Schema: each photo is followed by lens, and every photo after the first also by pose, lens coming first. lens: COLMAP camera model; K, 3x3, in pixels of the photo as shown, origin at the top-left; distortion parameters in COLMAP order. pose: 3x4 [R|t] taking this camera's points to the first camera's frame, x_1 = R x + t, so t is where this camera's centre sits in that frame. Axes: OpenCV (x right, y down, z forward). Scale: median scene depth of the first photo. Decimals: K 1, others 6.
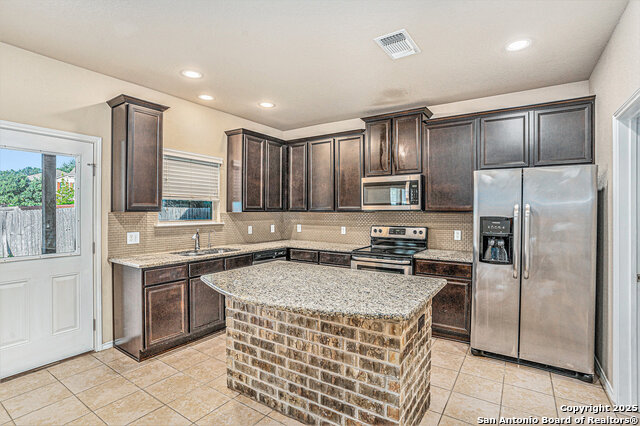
lens RADIAL K [[306.0, 0, 330.0], [0, 306.0, 214.8], [0, 0, 1]] dist [-0.055507, 0.006618]
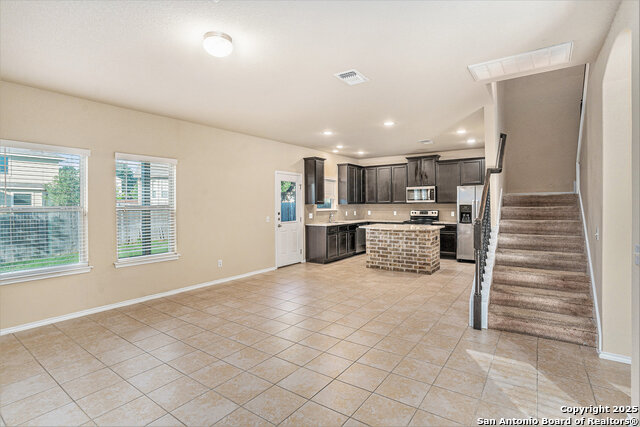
lens RADIAL K [[306.0, 0, 335.8], [0, 306.0, 208.5], [0, 0, 1]] dist [-0.055507, 0.006618]
pose [[0.999706, -0.010277, -0.021959, -0.472897], [0.010362, 0.999939, 0.003760, 0.016511], [0.021919, -0.003987, 0.999752, -1.538342]]
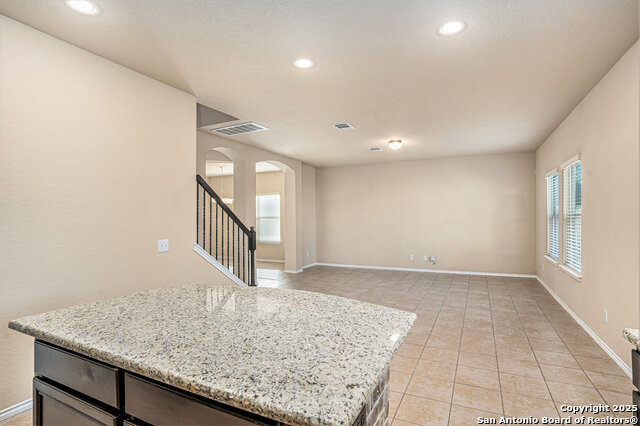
lens RADIAL K [[306.0, 0, 326.7], [0, 306.0, 214.0], [0, 0, 1]] dist [-0.055507, 0.006618]
pose [[-0.994331, 0.001232, -0.106321, -0.150253], [0.002096, 0.999966, -0.008012, 0.008530], [0.106308, -0.008190, -0.994300, 1.297537]]
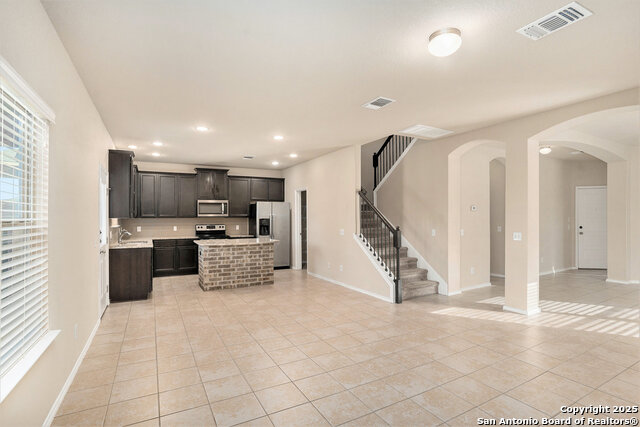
lens RADIAL K [[306.0, 0, 301.4], [0, 306.0, 215.2], [0, 0, 1]] dist [-0.055507, 0.006618]
pose [[0.514661, -0.000043, 0.857394, -1.701972], [0.016563, 0.999814, -0.009892, 0.007963], [-0.857234, 0.019292, 0.514566, -0.769458]]
